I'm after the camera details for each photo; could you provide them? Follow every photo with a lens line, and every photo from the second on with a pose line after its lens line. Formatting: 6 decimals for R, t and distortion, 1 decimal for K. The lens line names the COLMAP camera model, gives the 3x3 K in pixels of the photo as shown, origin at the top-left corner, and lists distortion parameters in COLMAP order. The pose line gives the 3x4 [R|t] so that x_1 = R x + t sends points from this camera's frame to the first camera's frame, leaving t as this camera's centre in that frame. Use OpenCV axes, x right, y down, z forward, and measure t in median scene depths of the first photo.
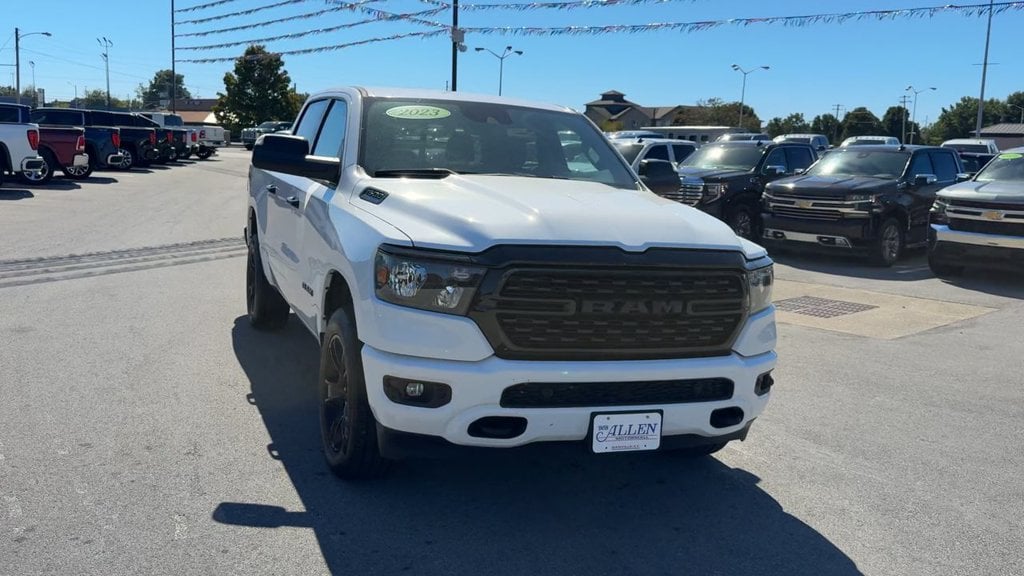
lens RADIAL K [[921.3, 0, 493.2], [0, 921.3, 264.8], [0, 0, 1]] dist [0.148639, -0.320225]
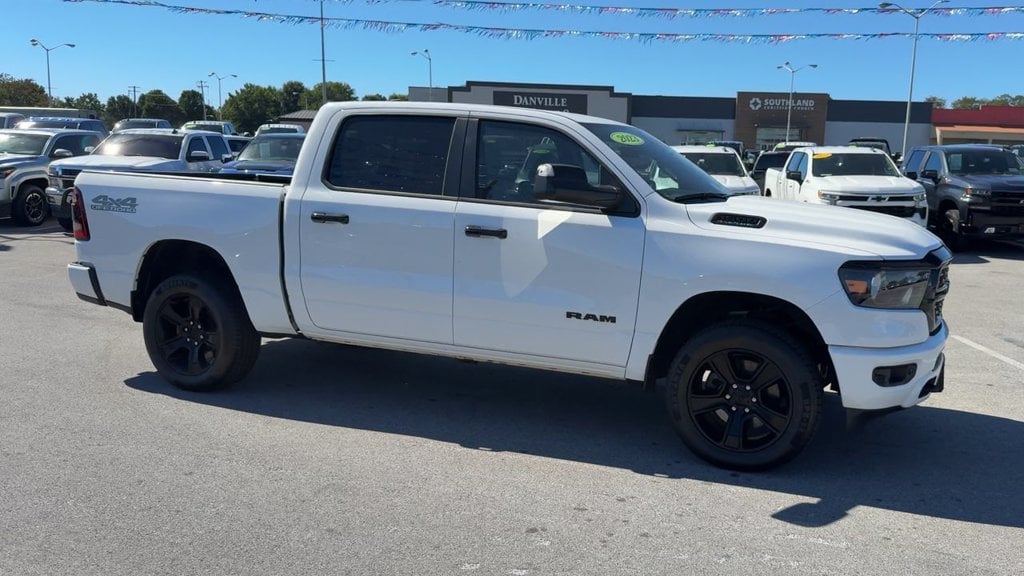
lens RADIAL K [[836.7, 0, 610.2], [0, 836.7, 304.9], [0, 0, 1]] dist [0.129300, -0.215151]
pose [[0.648019, -0.148490, 0.747009, -0.540061], [0.088978, 0.988854, 0.119377, -0.058856], [-0.756409, -0.010892, 0.654008, 0.247325]]
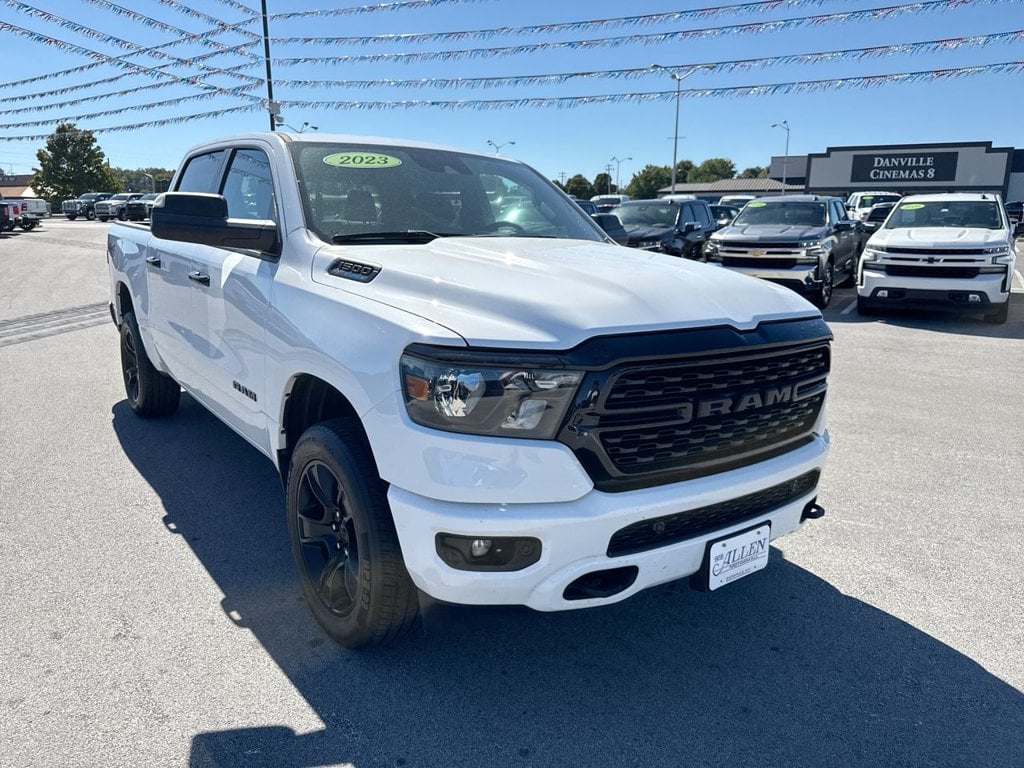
lens RADIAL K [[725.5, 0, 508.8], [0, 725.5, 375.3], [0, 0, 1]] dist [0.014743, -0.025903]
pose [[0.960269, -0.088895, 0.264538, -0.092963], [0.062126, 0.992218, 0.107908, -0.025187], [-0.272072, -0.087186, 0.958319, 0.219533]]
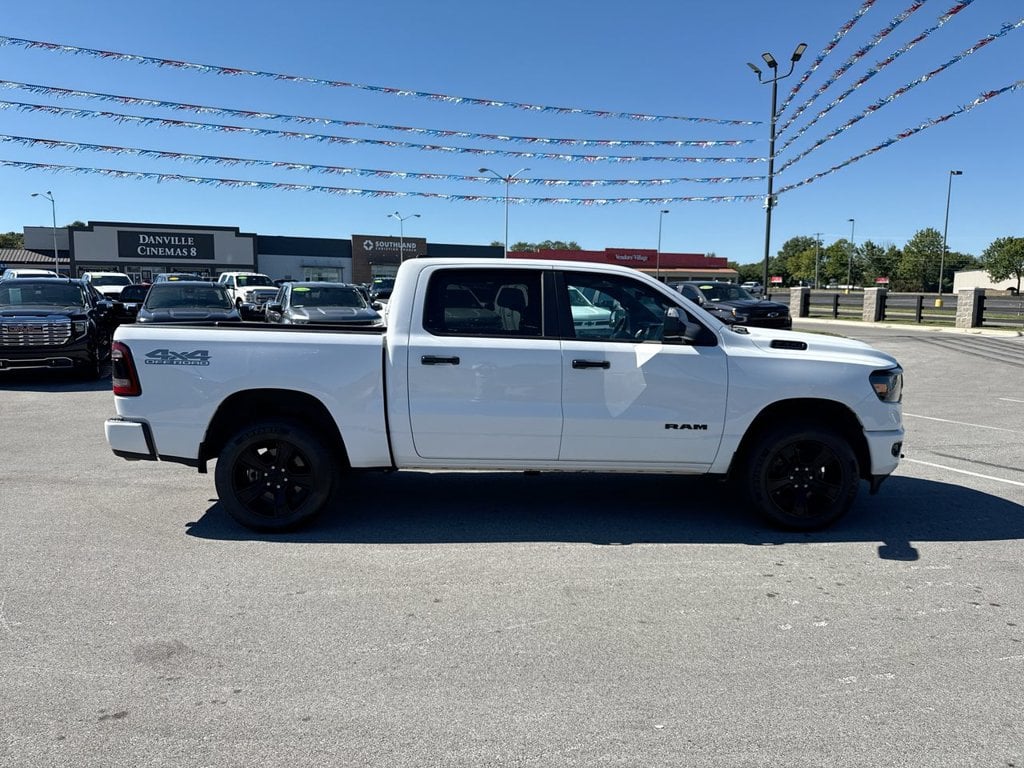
lens RADIAL K [[710.9, 0, 504.8], [0, 710.9, 381.7], [0, 0, 1]] dist [0.093644, -0.144914]
pose [[0.324597, -0.147559, 0.934271, -0.741955], [0.119084, 0.986272, 0.114399, -0.110447], [-0.938326, 0.074123, 0.337713, 0.564496]]
